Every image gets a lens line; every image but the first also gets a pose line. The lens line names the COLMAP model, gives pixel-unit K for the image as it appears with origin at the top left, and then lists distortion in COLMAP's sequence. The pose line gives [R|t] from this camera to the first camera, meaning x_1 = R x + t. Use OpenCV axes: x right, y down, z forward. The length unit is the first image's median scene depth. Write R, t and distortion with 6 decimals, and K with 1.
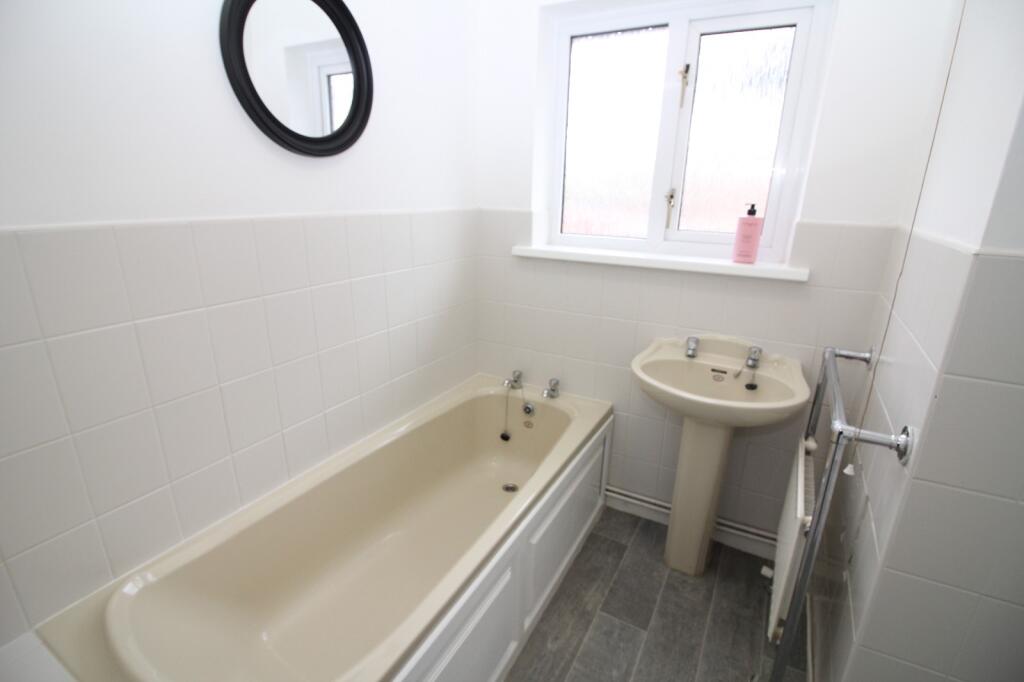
lens RADIAL K [[491.9, 0, 512.0], [0, 491.9, 341.0], [0, 0, 1]] dist [0.000683, 0.000072]
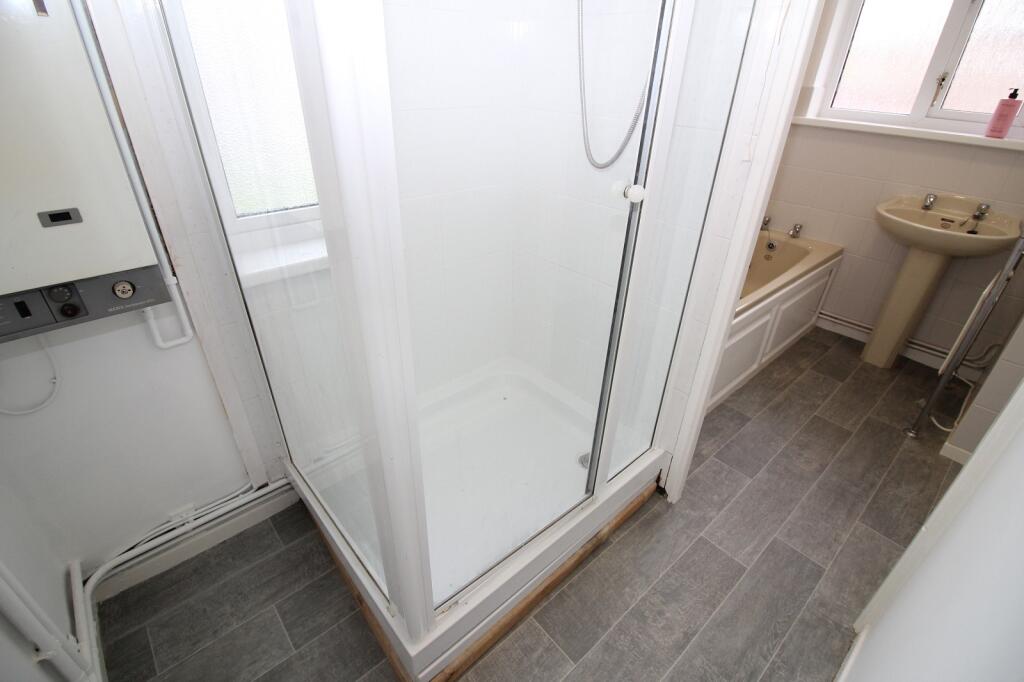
lens RADIAL K [[485.4, 0, 512.0], [0, 485.4, 341.0], [0, 0, 1]] dist [-0.005854, -0.006391]
pose [[0.942727, 0.170309, -0.286811, -0.268631], [-0.103584, 0.966797, 0.233612, 0.194121], [0.317074, -0.190523, 0.929067, -0.659531]]
